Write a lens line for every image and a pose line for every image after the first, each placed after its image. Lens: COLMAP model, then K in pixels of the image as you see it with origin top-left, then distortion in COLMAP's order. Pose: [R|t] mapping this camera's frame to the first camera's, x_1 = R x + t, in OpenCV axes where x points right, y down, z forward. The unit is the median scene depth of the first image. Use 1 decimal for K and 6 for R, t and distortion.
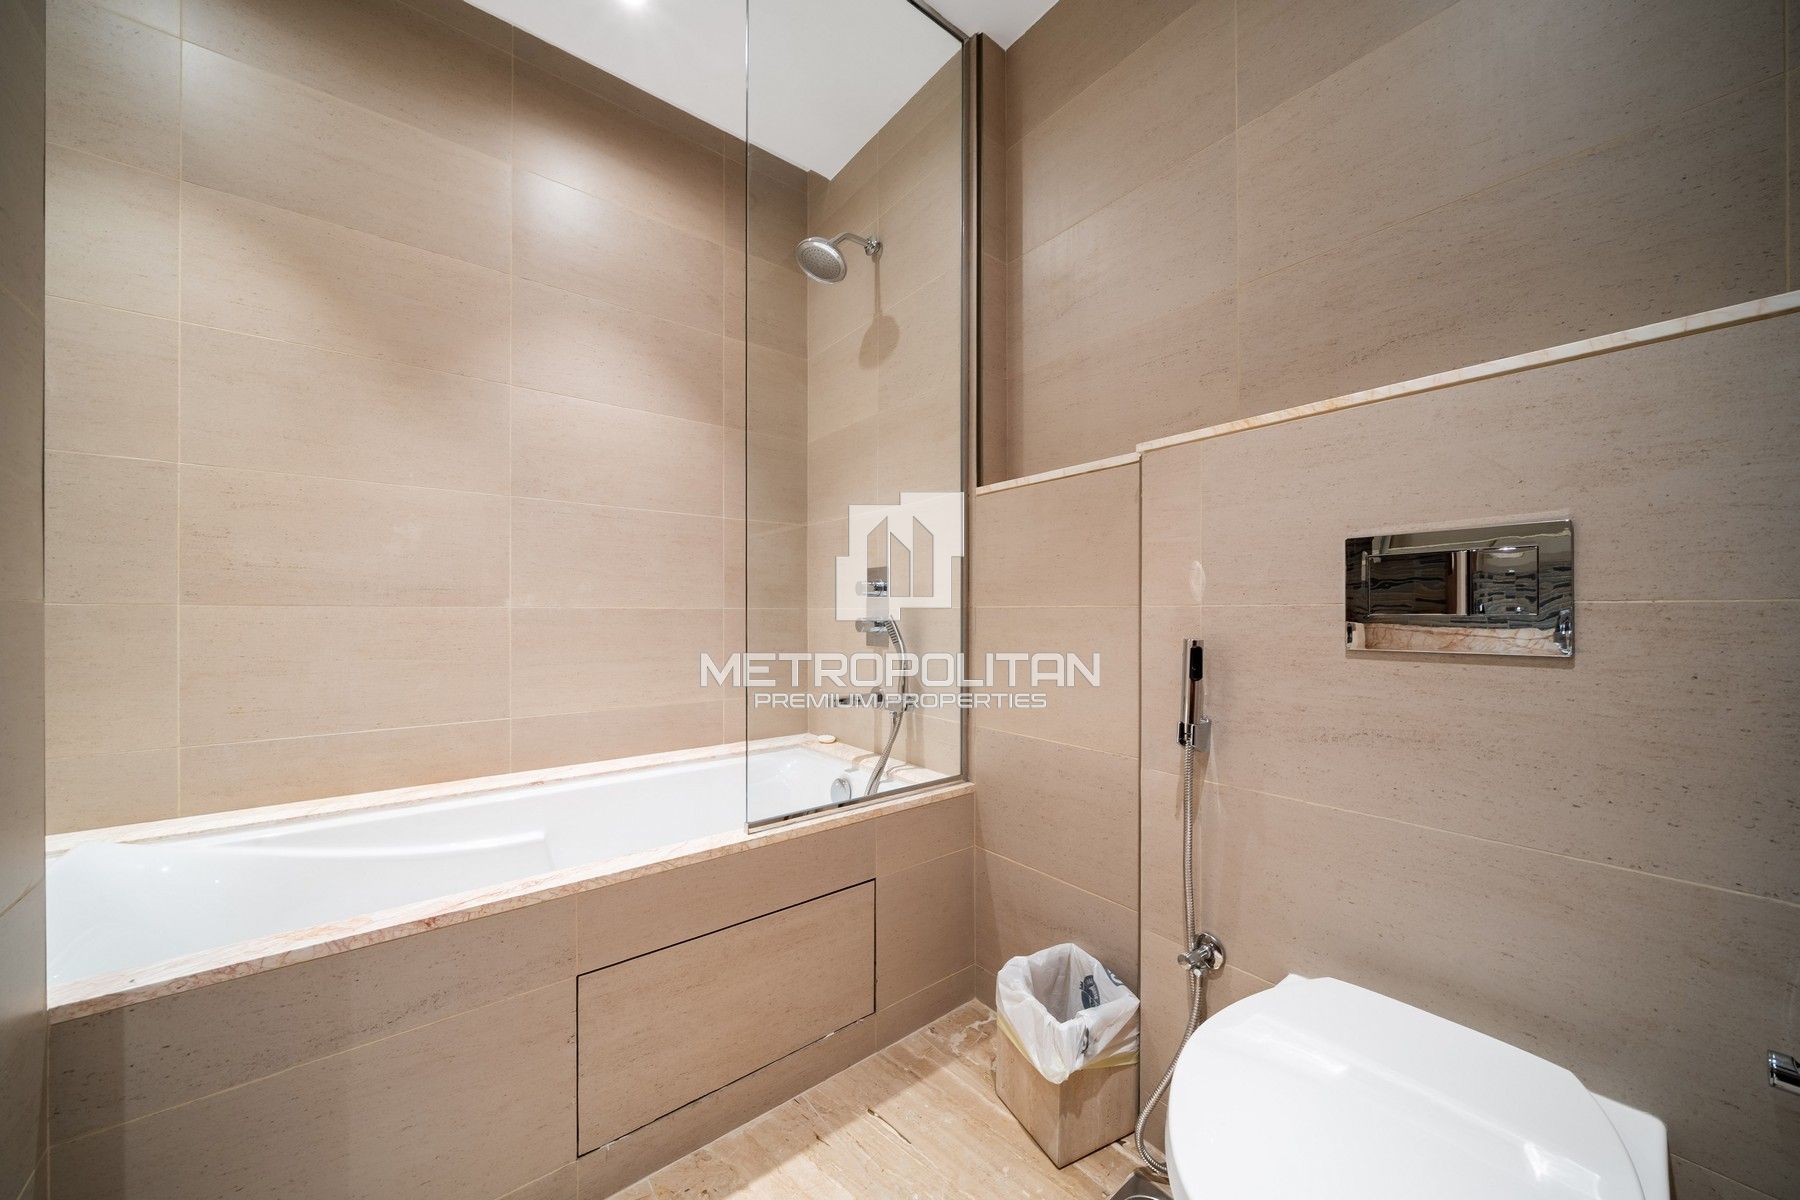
lens RADIAL K [[618.2, 0, 898.5], [0, 618.2, 610.8], [0, 0, 1]] dist [-0.004094, 0.000015]
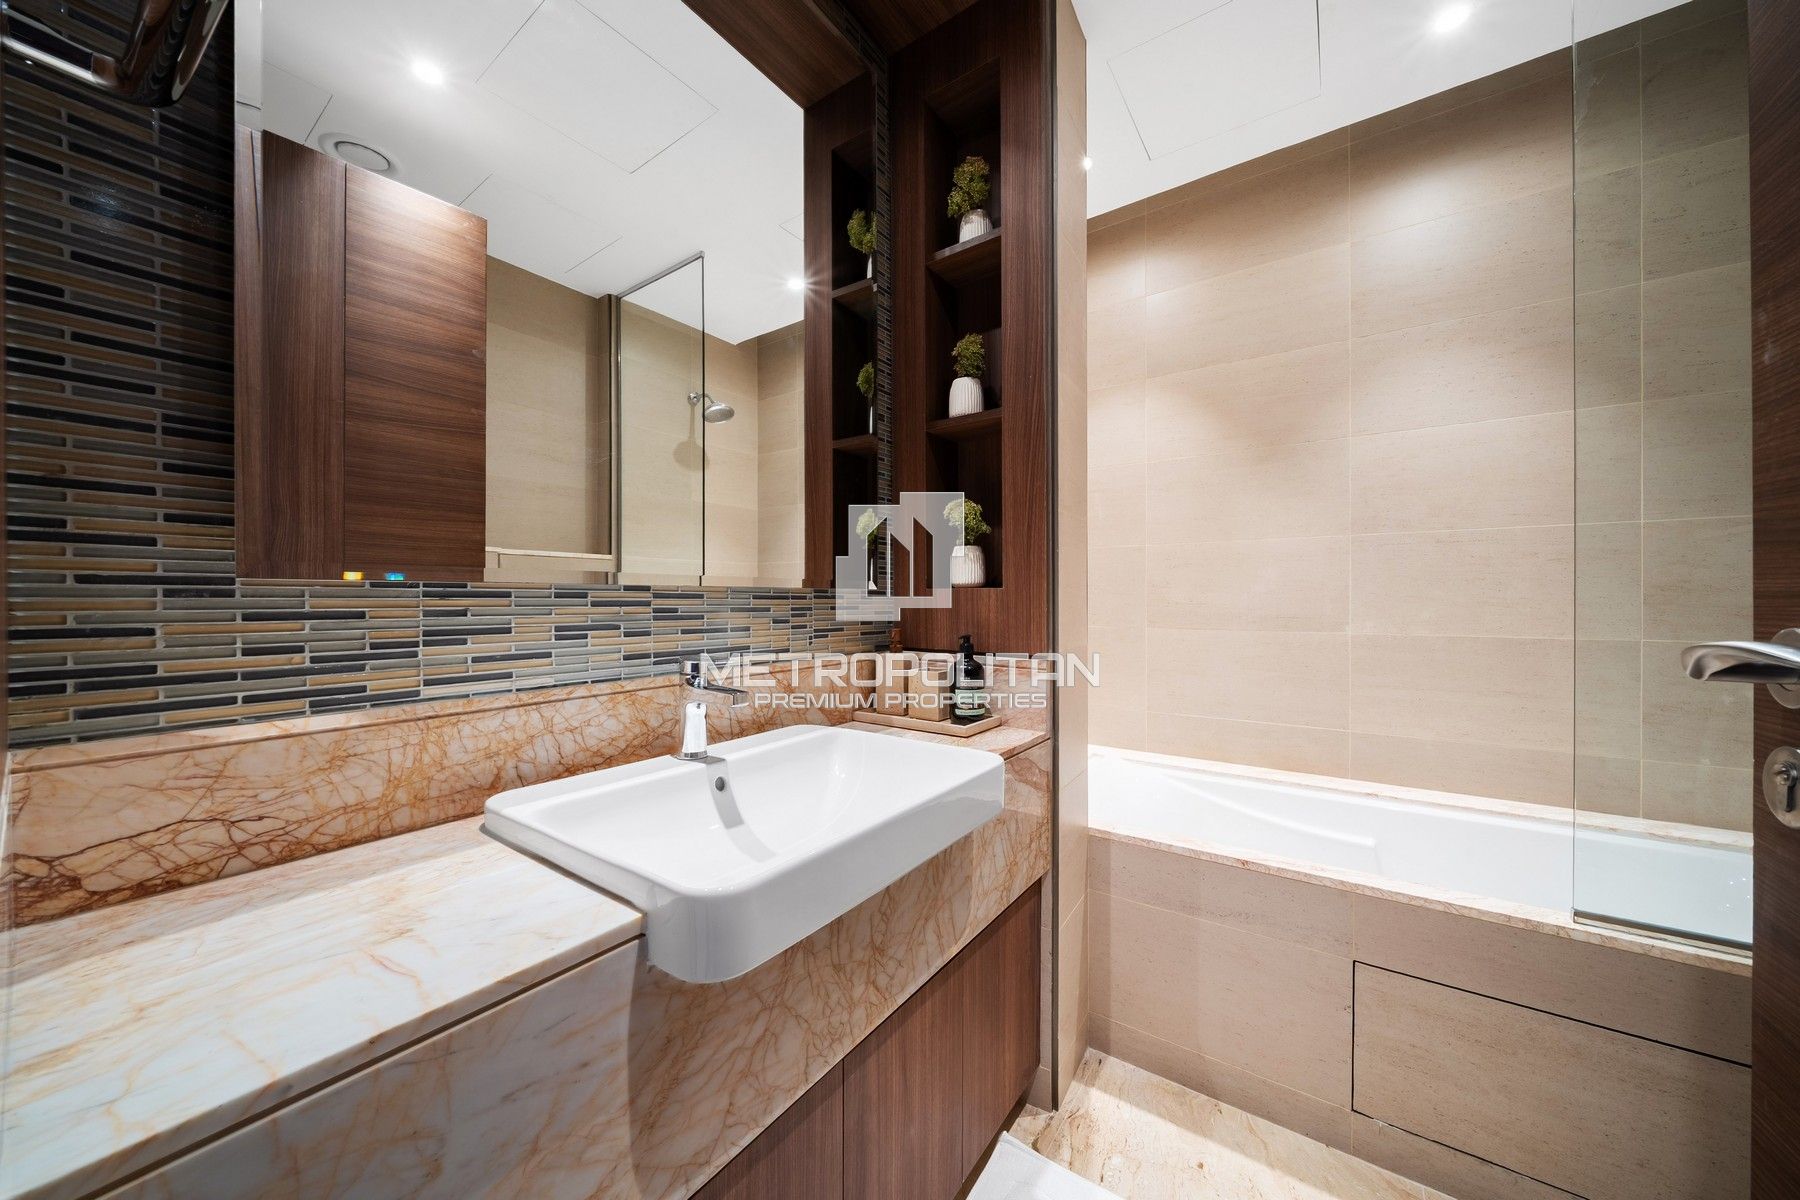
lens RADIAL K [[618.2, 0, 901.0], [0, 618.2, 604.9], [0, 0, 1]] dist [-0.004094, 0.000015]
pose [[0.276612, 0.003929, -0.960974, 0.331055], [0.005542, 0.999968, 0.005684, -0.098266], [0.960966, -0.006898, 0.276581, -0.153389]]
